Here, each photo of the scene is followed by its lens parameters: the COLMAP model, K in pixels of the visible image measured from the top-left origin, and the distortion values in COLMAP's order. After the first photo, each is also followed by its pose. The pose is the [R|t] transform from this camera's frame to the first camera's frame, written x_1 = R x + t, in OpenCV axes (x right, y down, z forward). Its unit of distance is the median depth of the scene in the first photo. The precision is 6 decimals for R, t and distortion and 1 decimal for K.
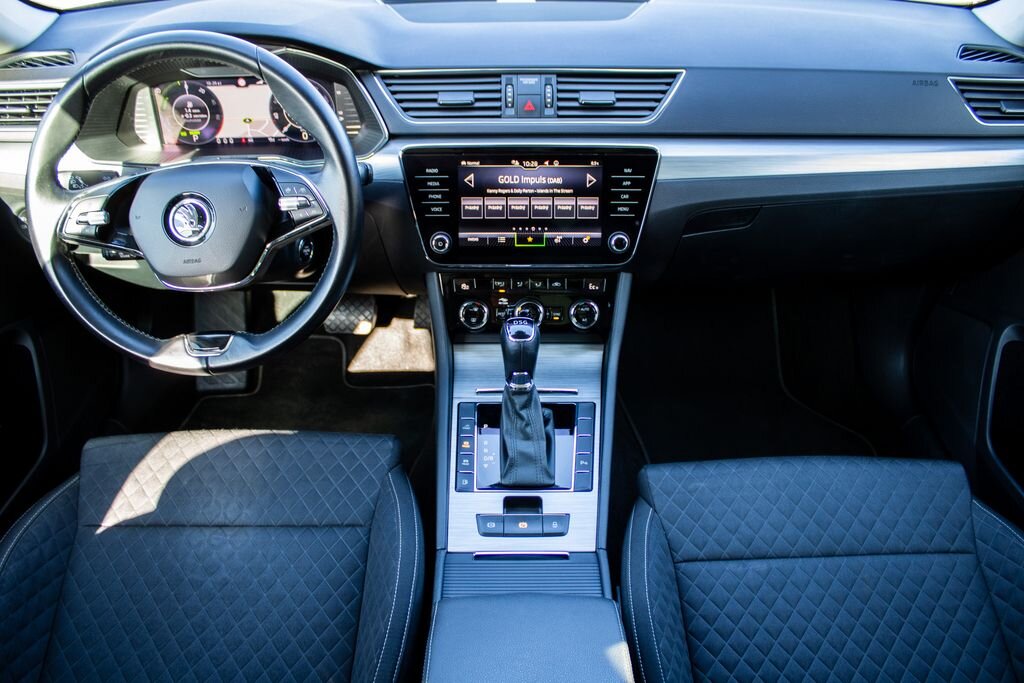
lens RADIAL K [[843.0, 0, 512.0], [0, 843.0, 341.5], [0, 0, 1]] dist [-0.167877, 0.145937]
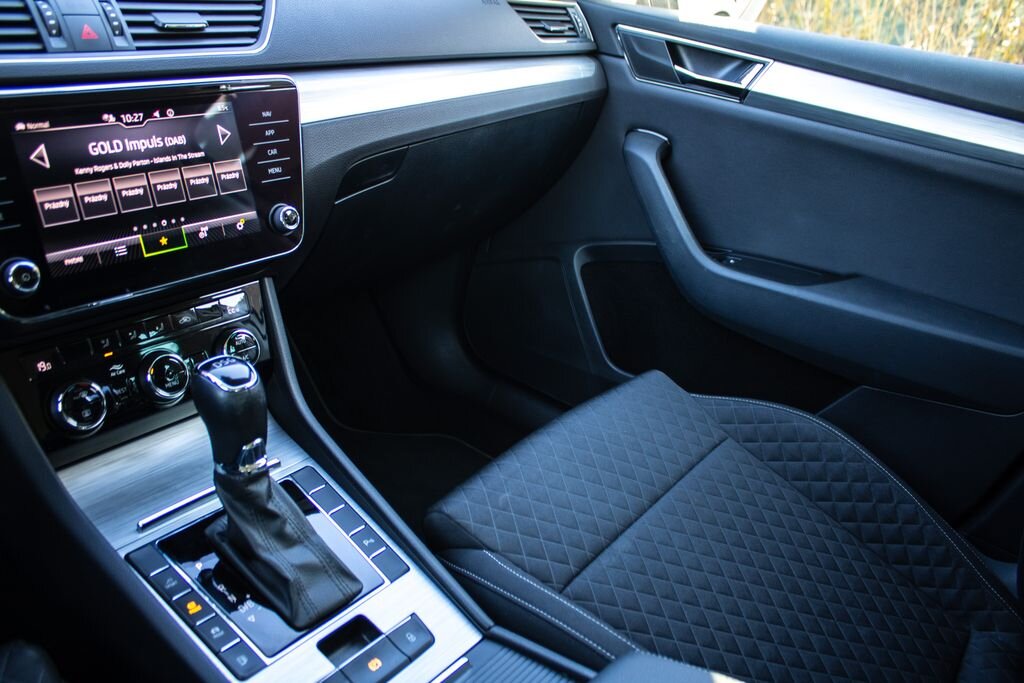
lens RADIAL K [[843.0, 0, 512.0], [0, 843.0, 341.5], [0, 0, 1]] dist [-0.167877, 0.145937]
pose [[0.604746, -0.274616, 0.747575, -0.291354], [0.372473, 0.927211, 0.039295, 0.016010], [-0.703951, 0.254689, 0.663014, 0.454617]]
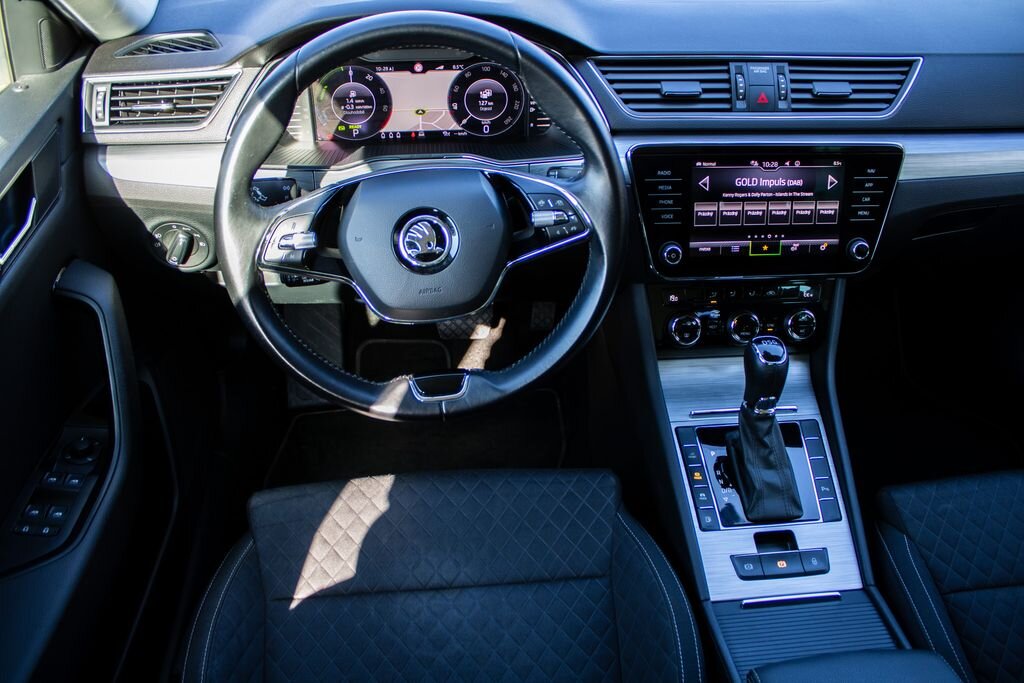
lens RADIAL K [[843.0, 0, 512.0], [0, 843.0, 341.5], [0, 0, 1]] dist [-0.167877, 0.145937]
pose [[0.996566, -0.037713, 0.073718, -0.322403], [0.034278, 0.998292, 0.047319, -0.073238], [-0.075376, -0.044629, 0.996156, 0.129819]]
